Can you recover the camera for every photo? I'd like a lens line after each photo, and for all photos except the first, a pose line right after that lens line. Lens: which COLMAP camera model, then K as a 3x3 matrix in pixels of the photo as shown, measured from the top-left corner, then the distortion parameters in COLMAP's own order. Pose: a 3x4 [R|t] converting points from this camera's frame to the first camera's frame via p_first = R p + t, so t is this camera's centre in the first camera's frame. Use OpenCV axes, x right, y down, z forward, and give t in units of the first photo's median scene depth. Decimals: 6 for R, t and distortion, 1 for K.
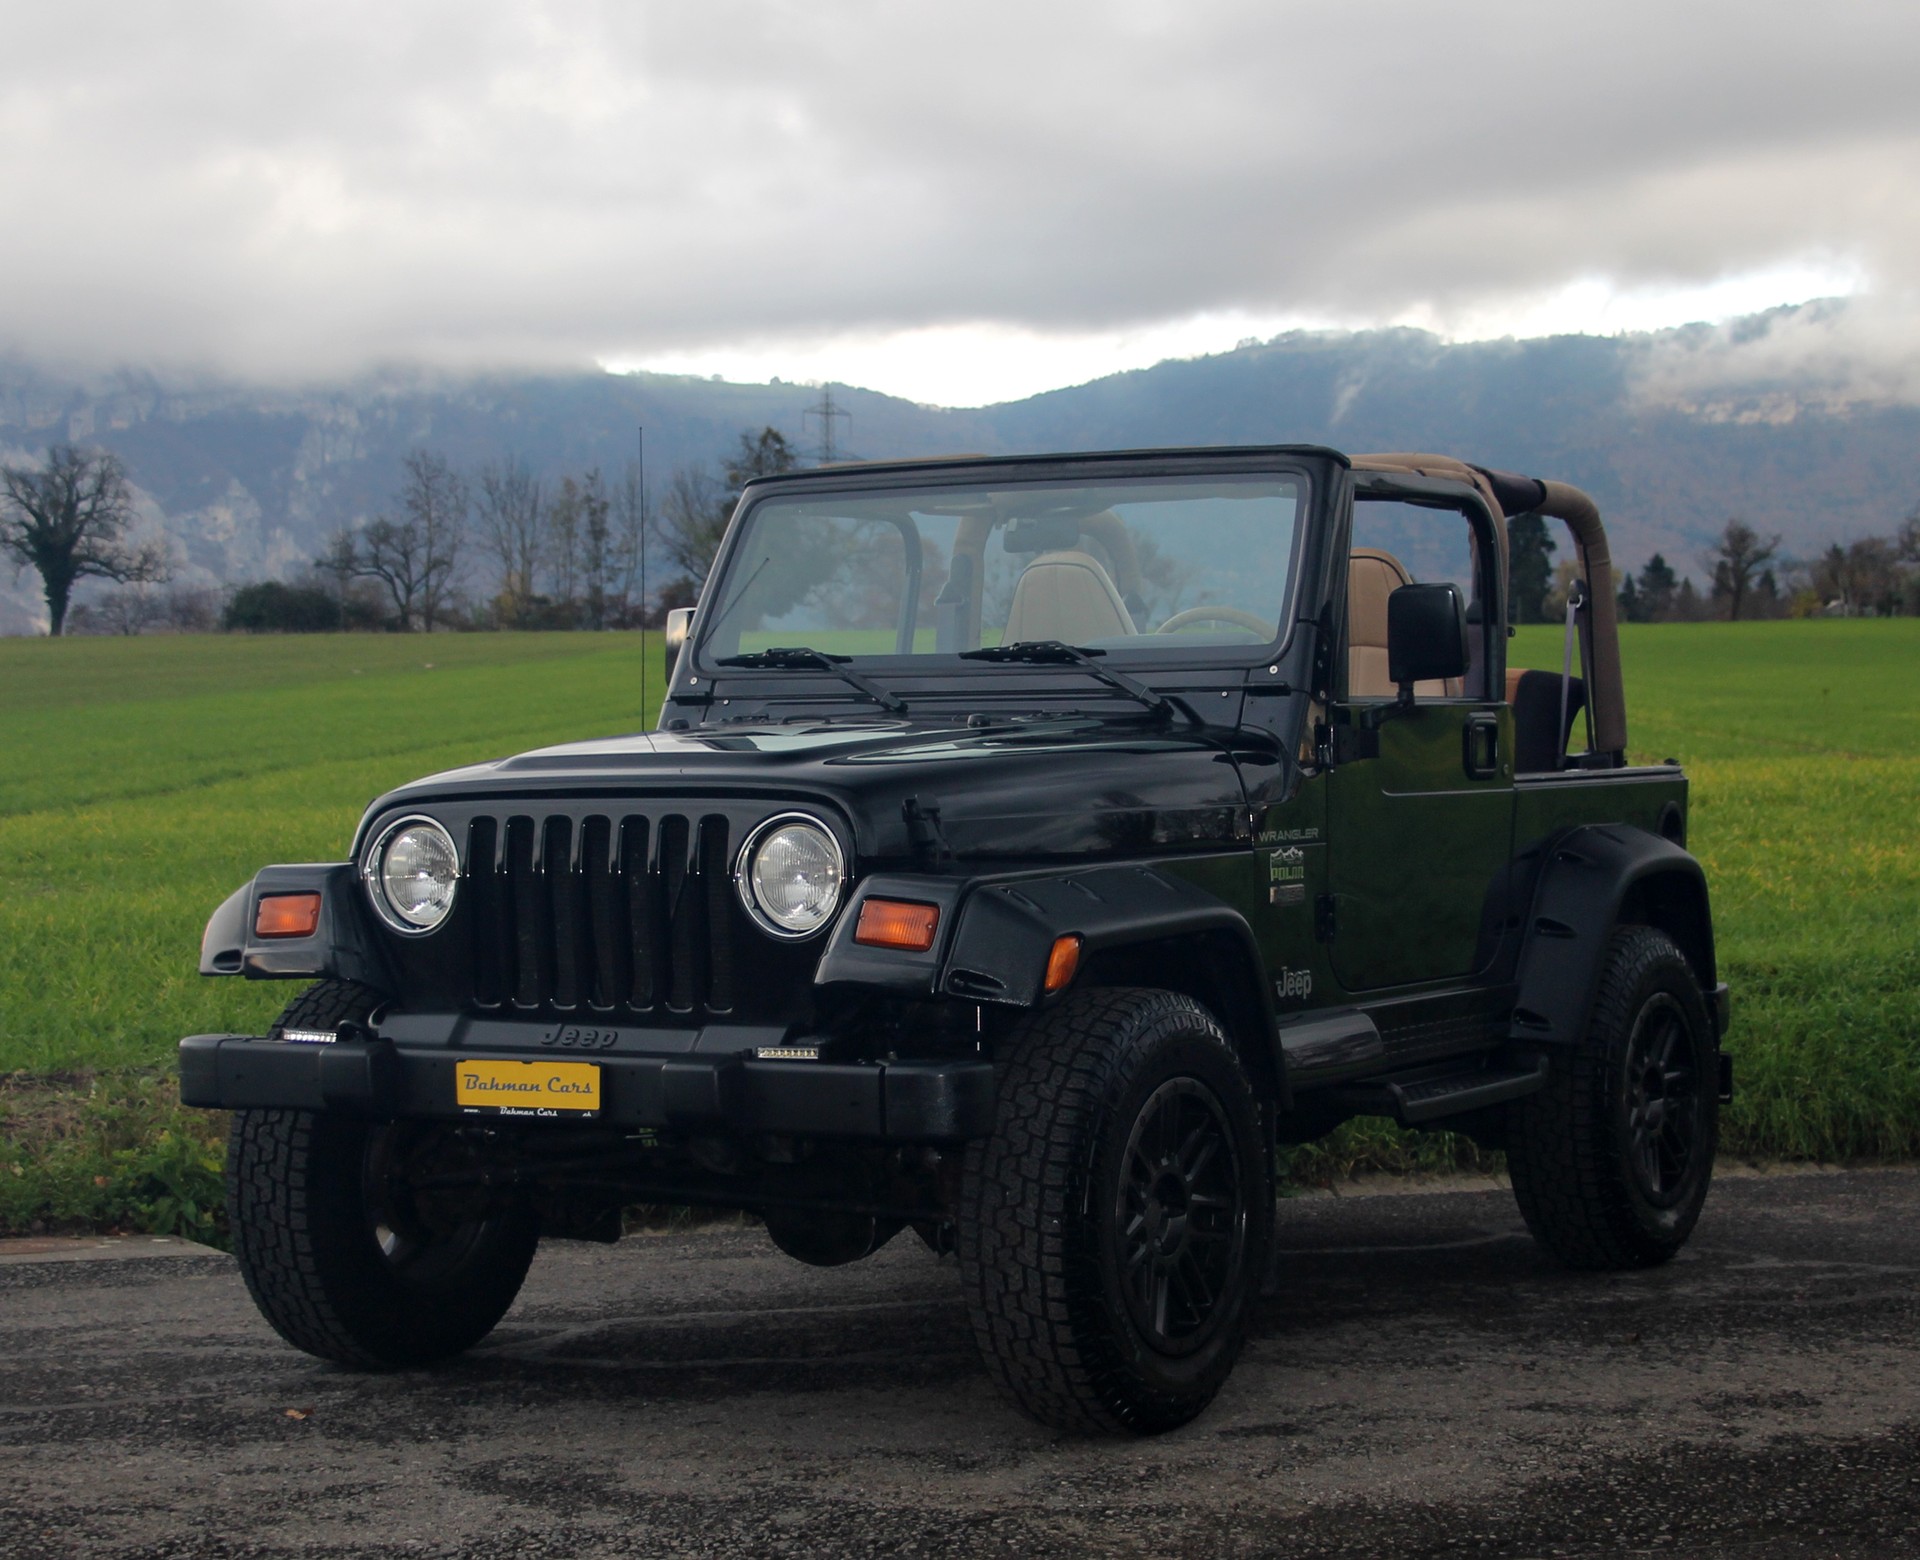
lens RADIAL K [[4059.1, 0, 914.5], [0, 4059.1, 799.9], [0, 0, 1]] dist [0.010678, 0.000000]
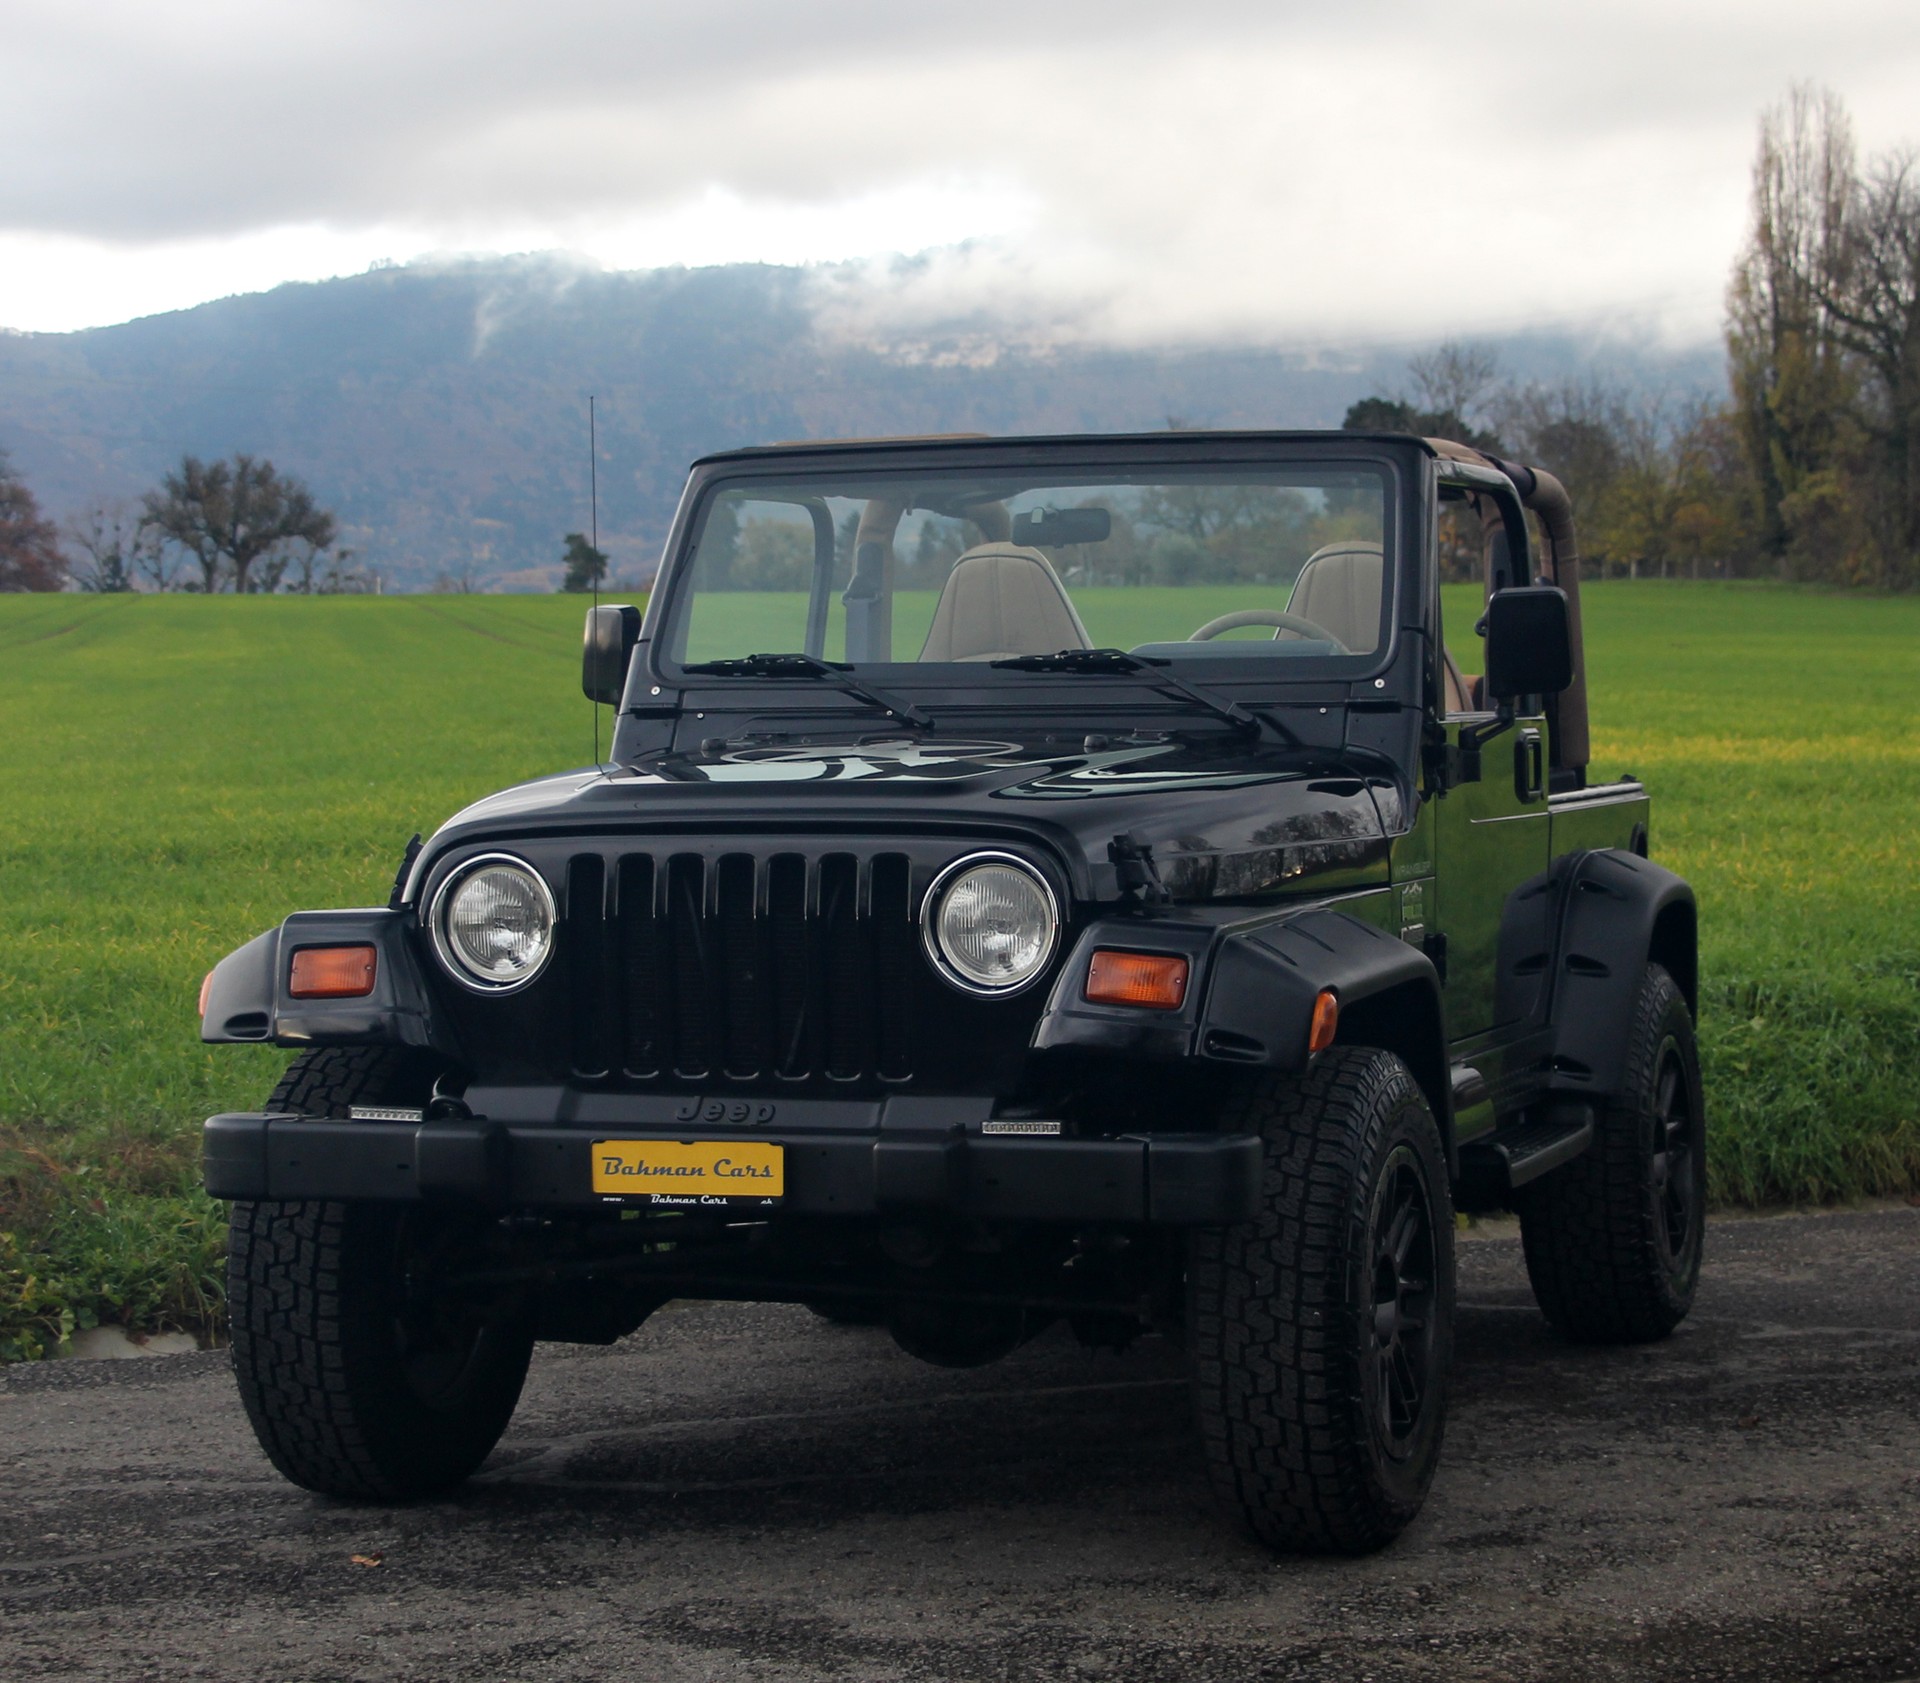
lens RADIAL K [[4642.4, 0, 925.2], [0, 4642.4, 763.5], [0, 0, 1]] dist [0.066863, 0.000000]
pose [[0.980351, -0.001512, 0.197254, -0.218741], [0.002598, 0.999983, -0.005248, -0.009619], [-0.197243, 0.005657, 0.980338, 0.019211]]
